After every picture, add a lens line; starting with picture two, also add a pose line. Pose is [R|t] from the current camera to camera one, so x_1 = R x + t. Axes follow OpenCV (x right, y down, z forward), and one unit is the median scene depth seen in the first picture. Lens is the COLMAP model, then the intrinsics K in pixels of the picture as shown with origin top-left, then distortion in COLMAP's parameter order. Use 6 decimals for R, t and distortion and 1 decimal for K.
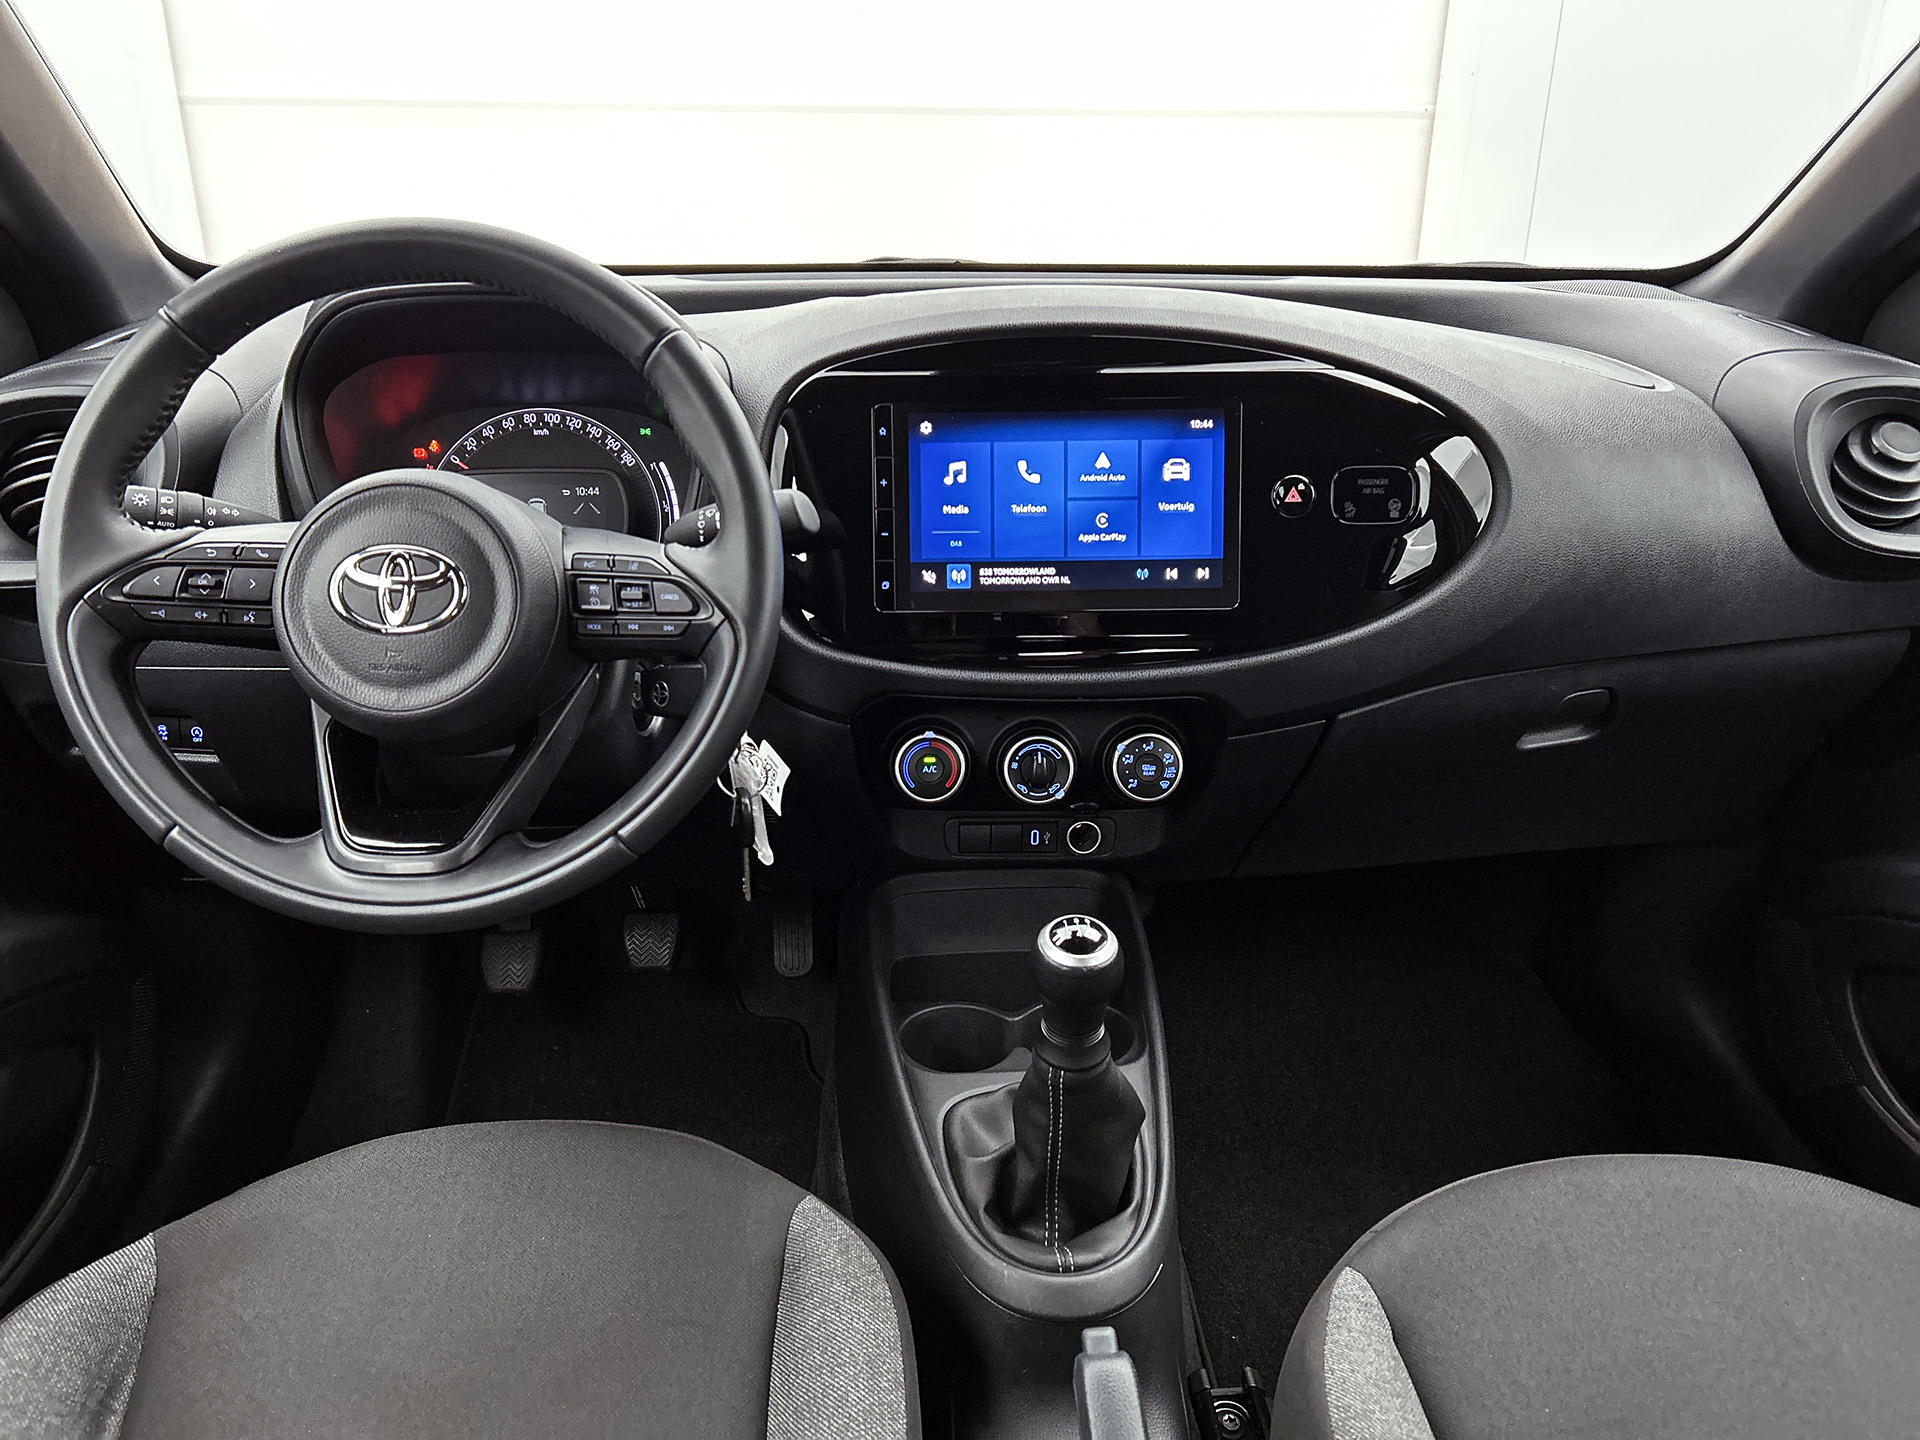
lens RADIAL K [[1456.8, 0, 960.0], [0, 1456.8, 720.0], [0, 0, 1]] dist [0.129447, -0.206839]
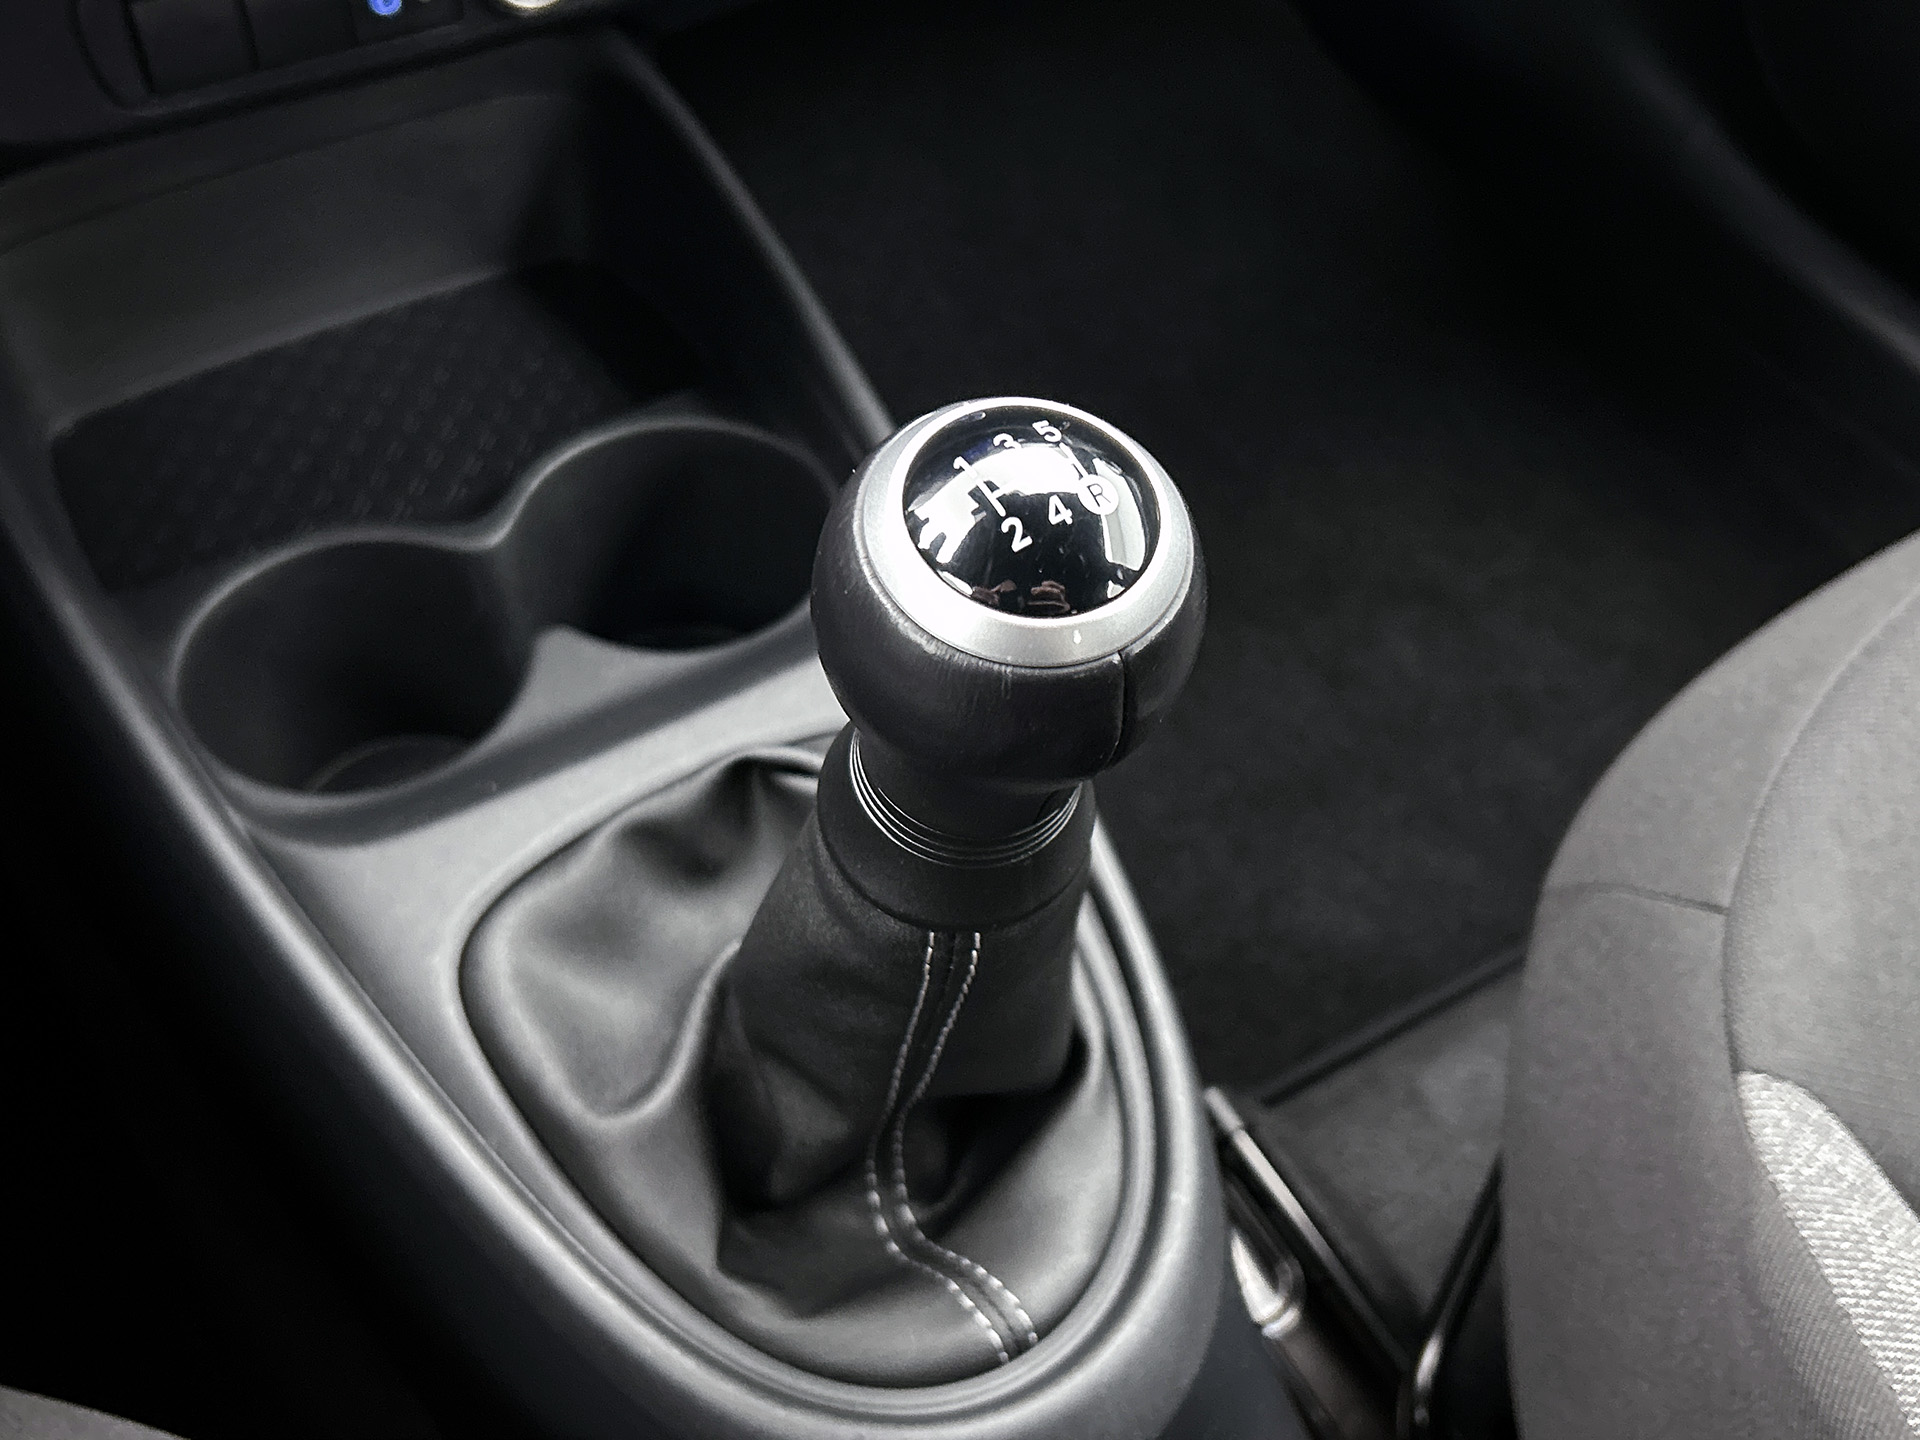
lens RADIAL K [[1906.8, 0, 960.0], [0, 1906.8, 720.0], [0, 0, 1]] dist [0.004520, 0.004559]
pose [[0.883495, -0.339433, 0.322835, -0.028735], [0.133923, 0.843426, 0.520285, 0.019079], [-0.448889, -0.416434, 0.790621, 0.642352]]
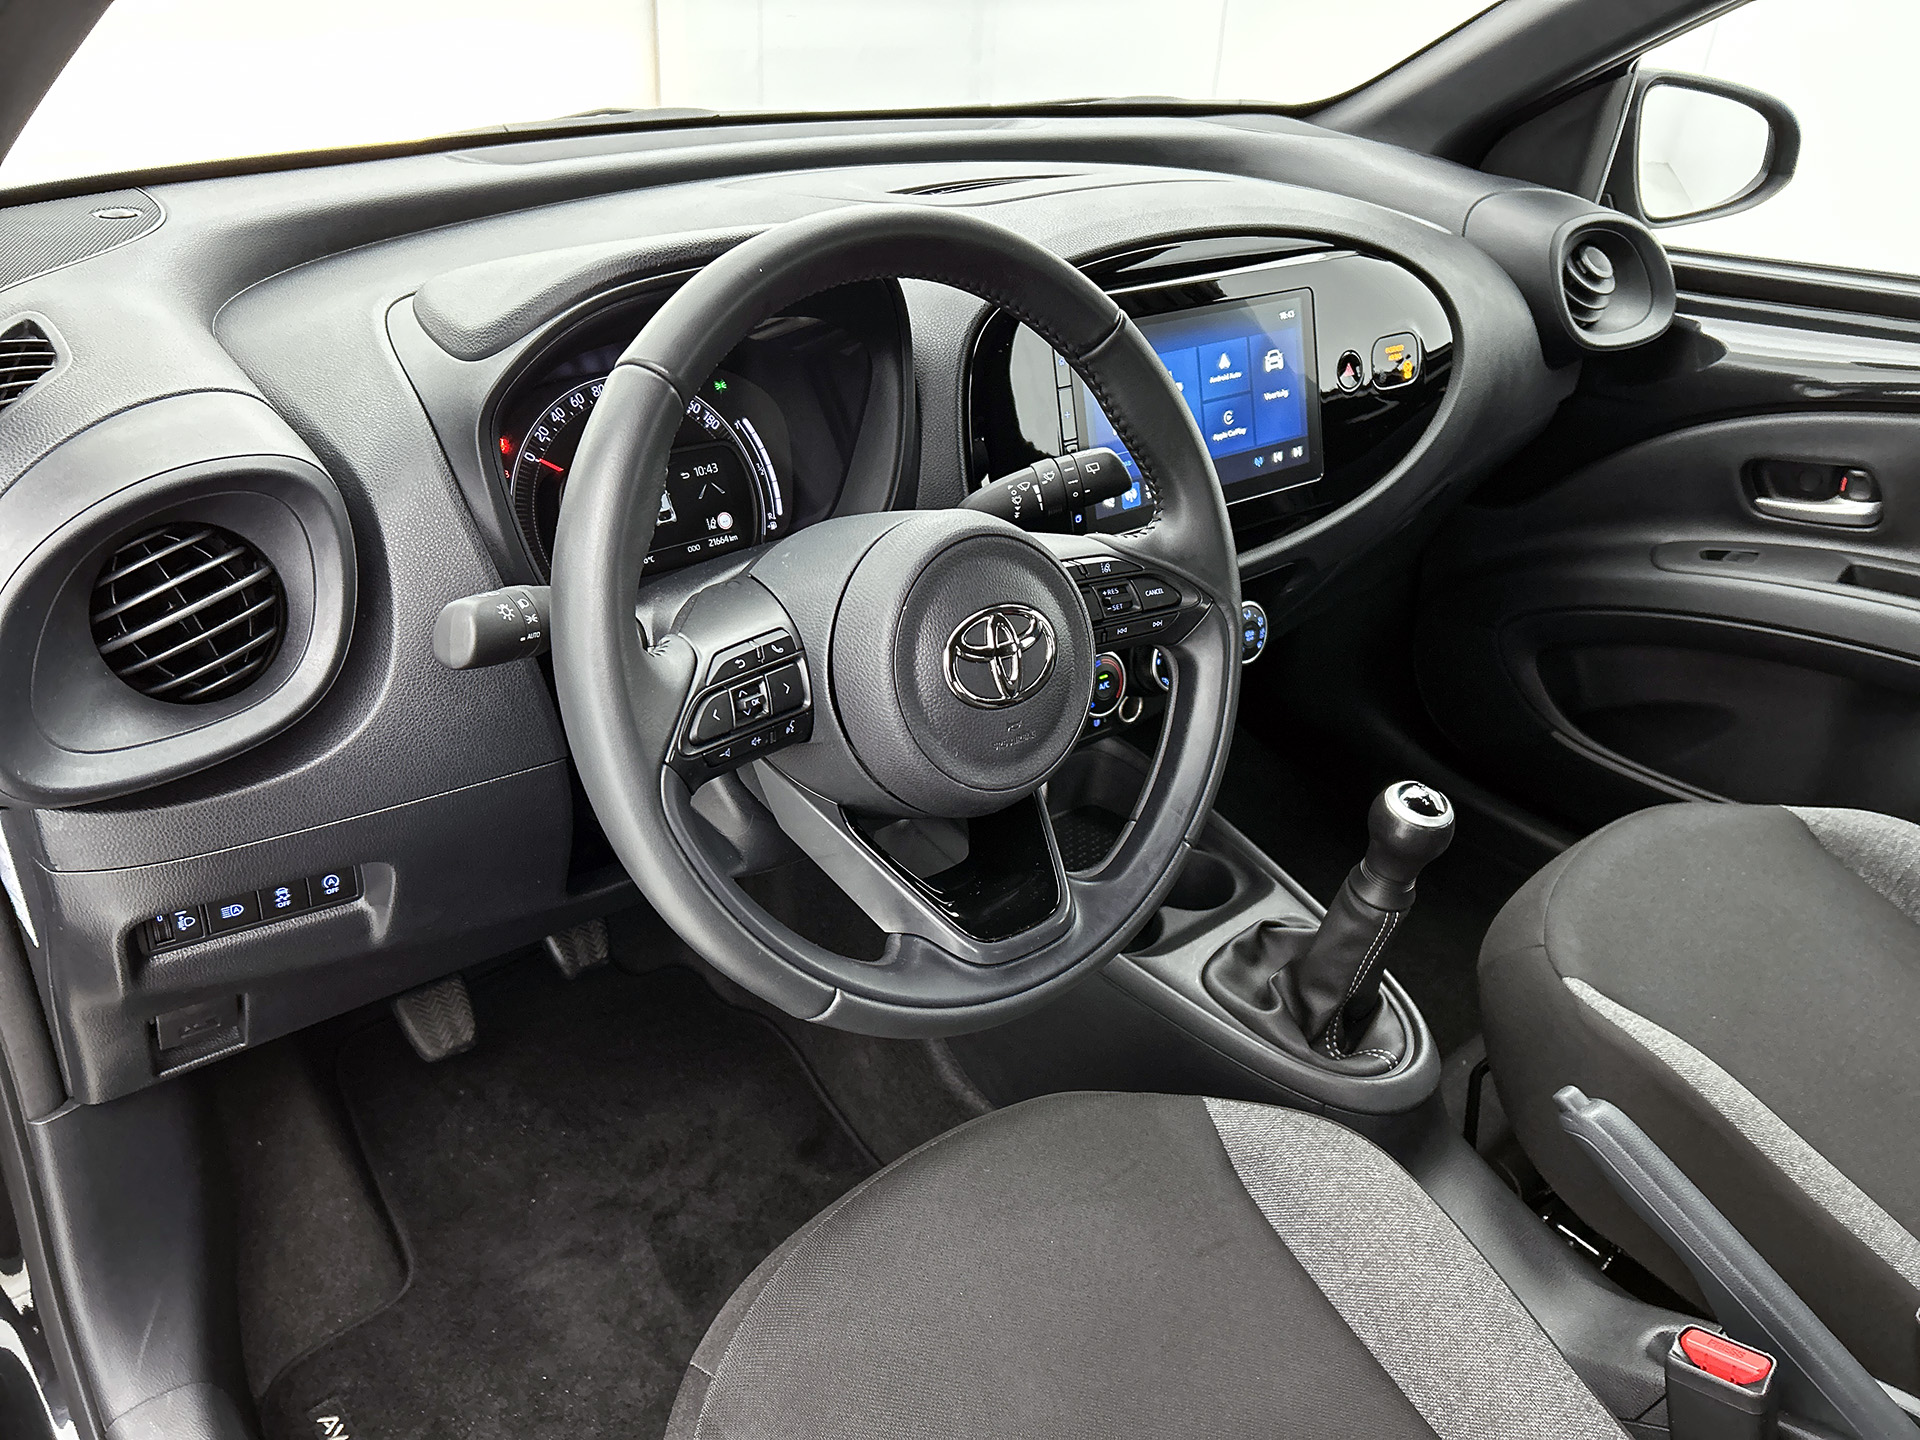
lens RADIAL K [[1462.5, 0, 960.0], [0, 1462.5, 720.0], [0, 0, 1]] dist [0.075410, -0.090860]
pose [[0.797503, -0.266615, 0.541208, -0.690972], [0.171357, 0.960211, 0.220525, -0.194436], [-0.578469, -0.083130, 0.811457, 0.232050]]
